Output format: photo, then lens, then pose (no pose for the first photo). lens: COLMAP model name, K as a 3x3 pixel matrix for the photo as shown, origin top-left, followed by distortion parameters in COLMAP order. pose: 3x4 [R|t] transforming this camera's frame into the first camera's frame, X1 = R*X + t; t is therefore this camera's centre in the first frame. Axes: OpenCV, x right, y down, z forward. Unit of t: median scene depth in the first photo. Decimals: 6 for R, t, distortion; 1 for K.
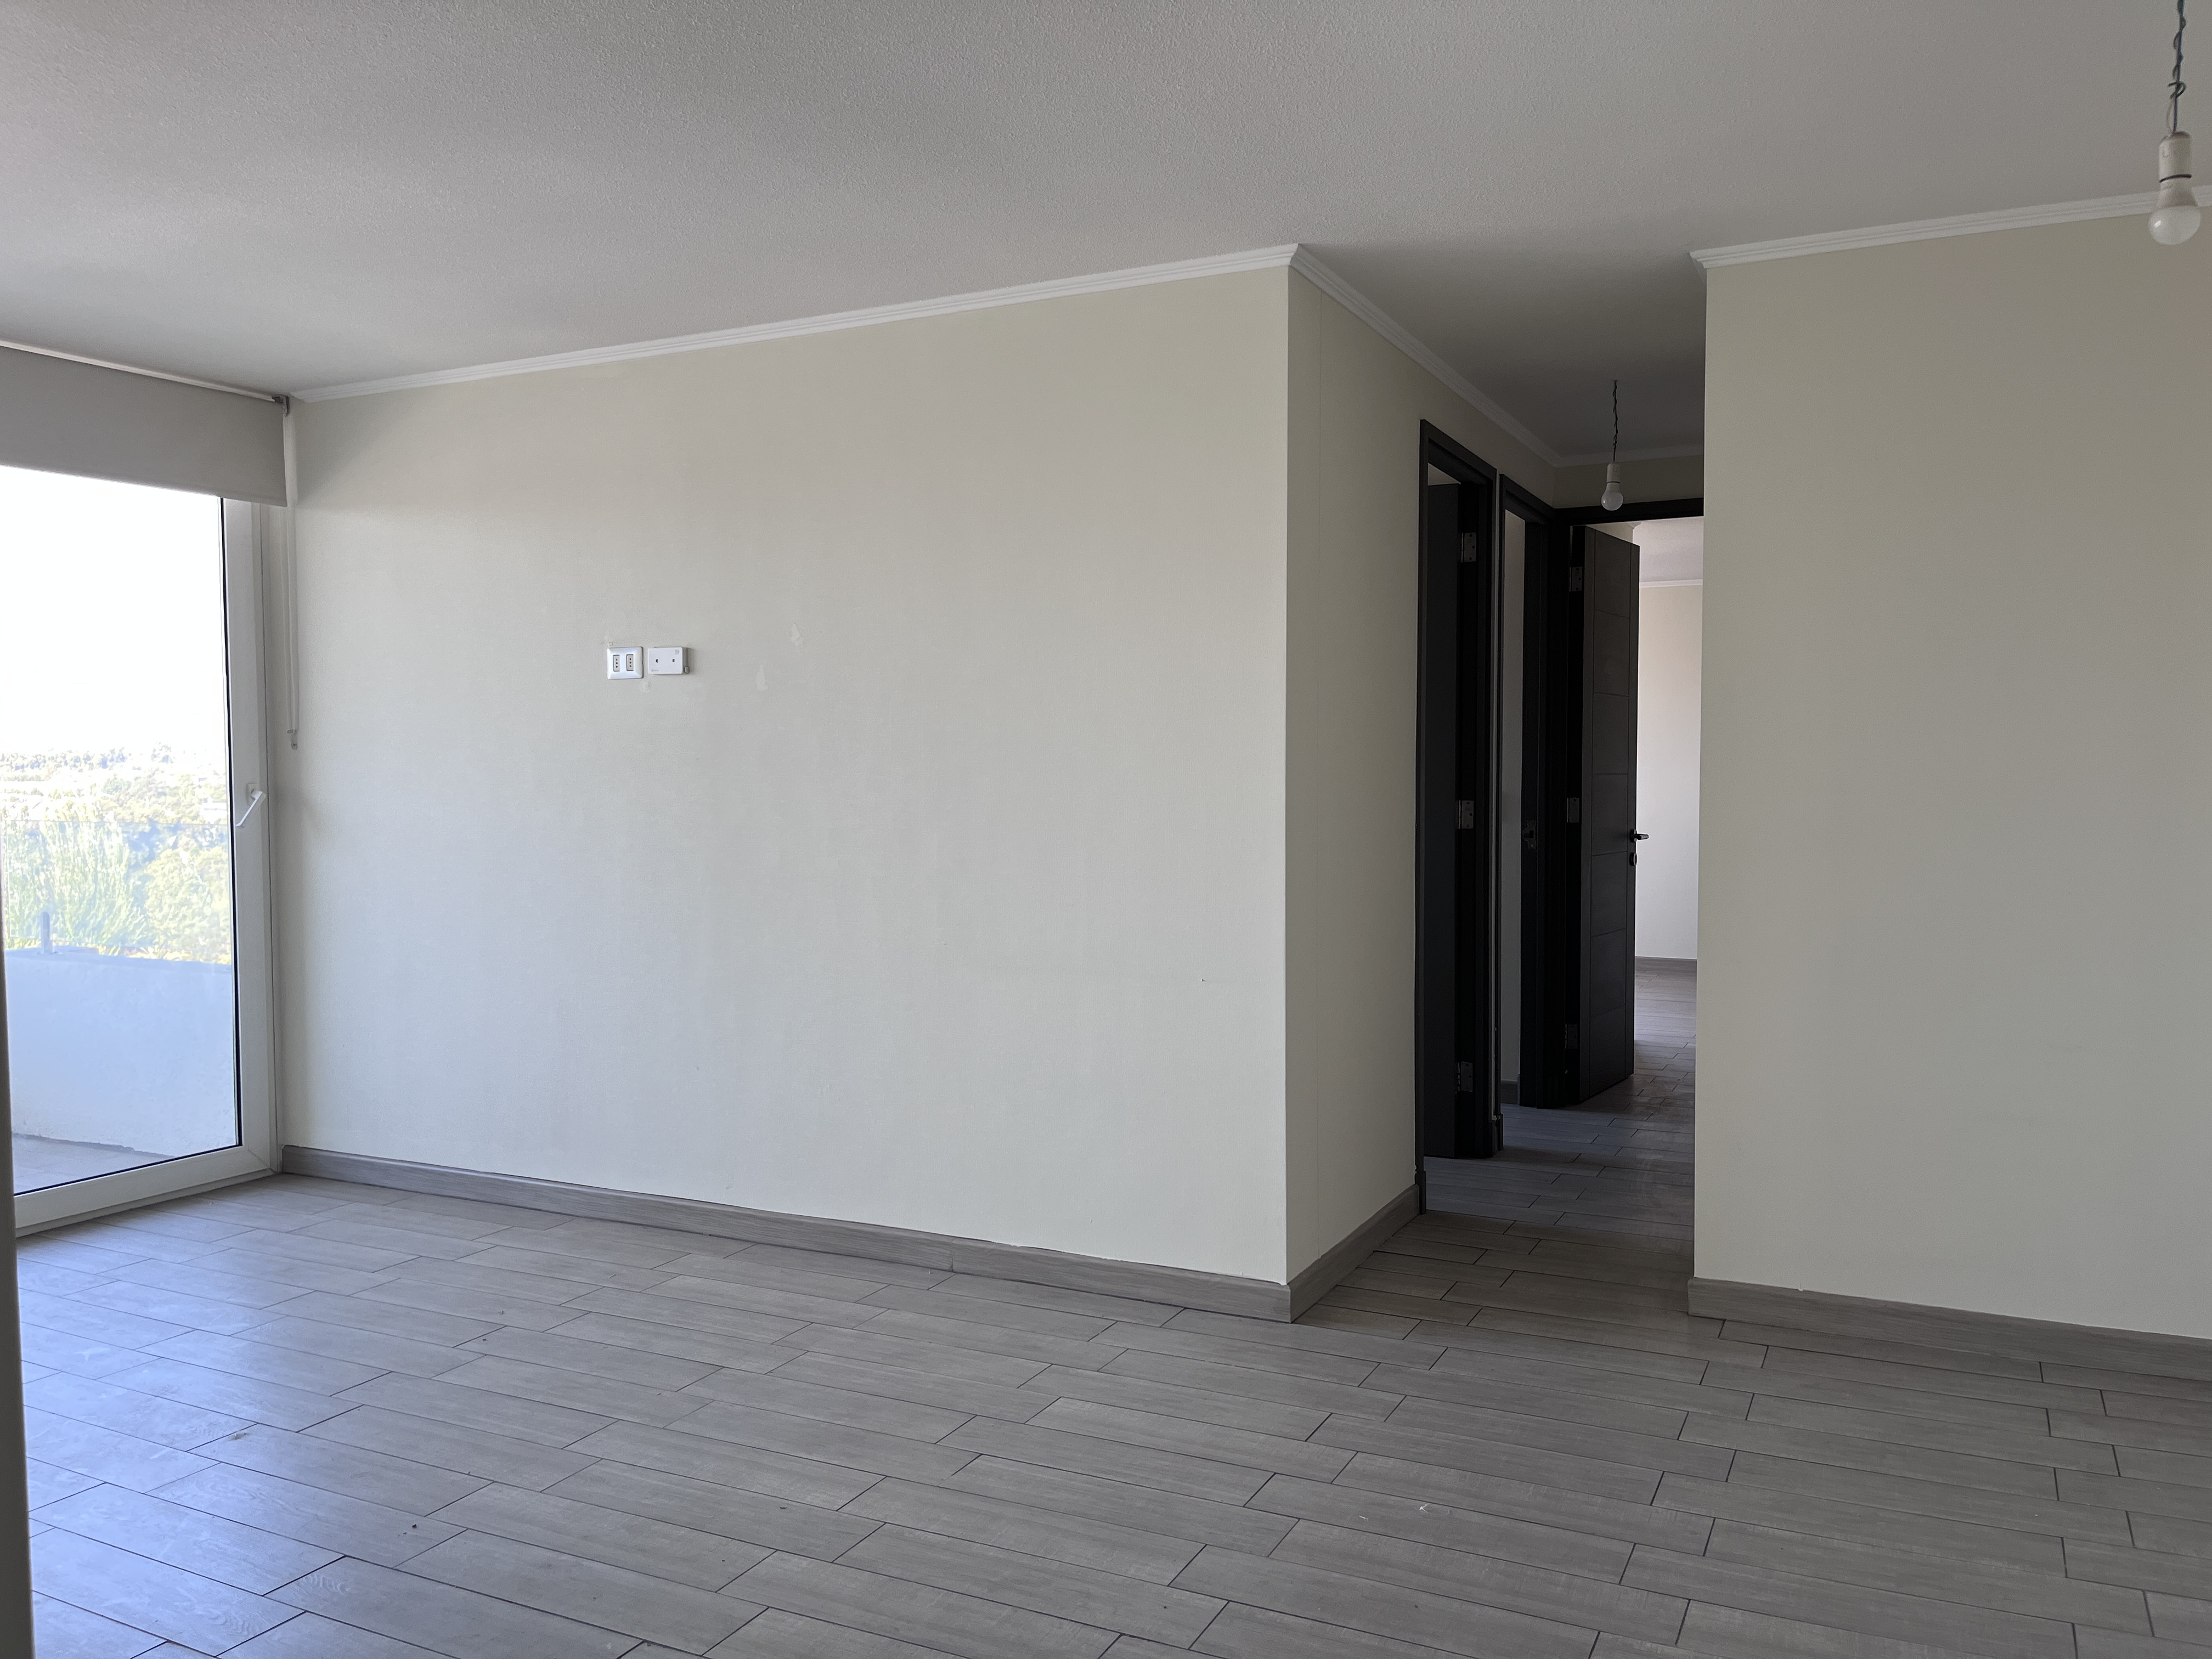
lens RADIAL K [[1661.5, 0, 1106.0], [0, 1661.5, 829.5], [0, 0, 1]] dist [0.065234, -0.061594]
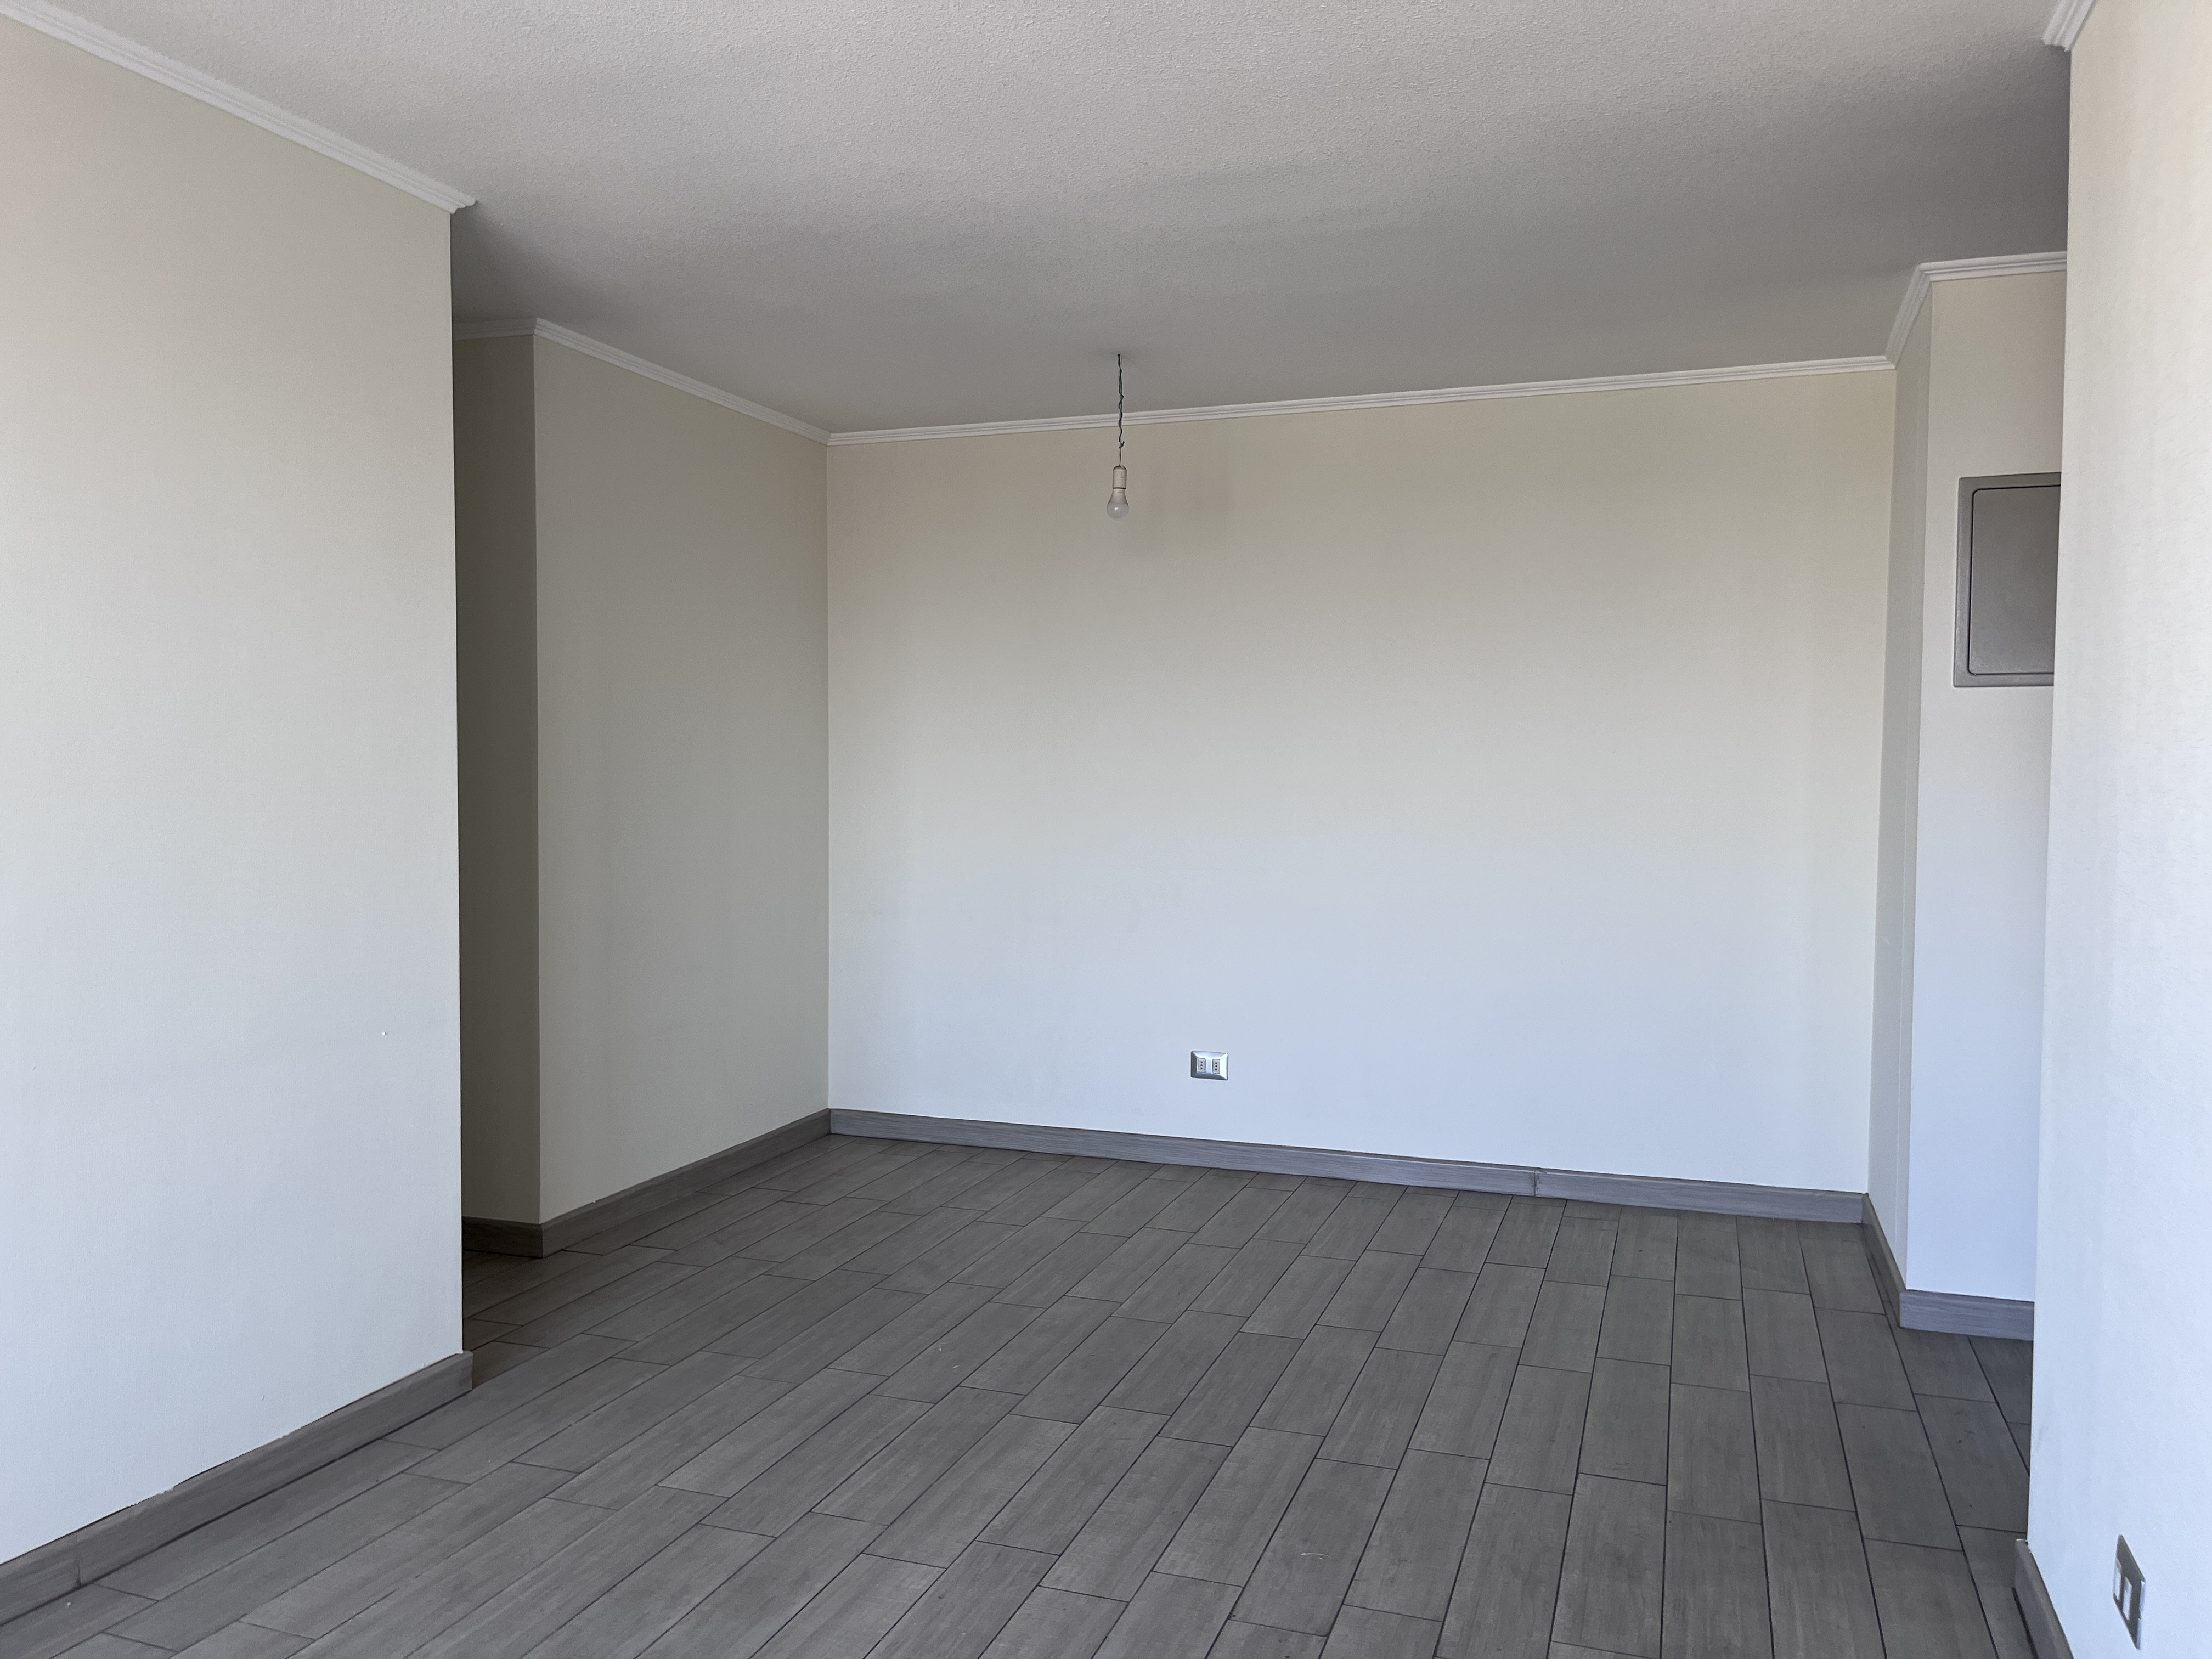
lens RADIAL K [[1662.6, 0, 1106.0], [0, 1662.6, 829.5], [0, 0, 1]] dist [0.044919, -0.051536]
pose [[-0.119052, -0.034281, 0.992296, -0.804659], [0.026799, 0.998929, 0.037726, -0.031919], [-0.992526, 0.031084, -0.118006, 0.742176]]
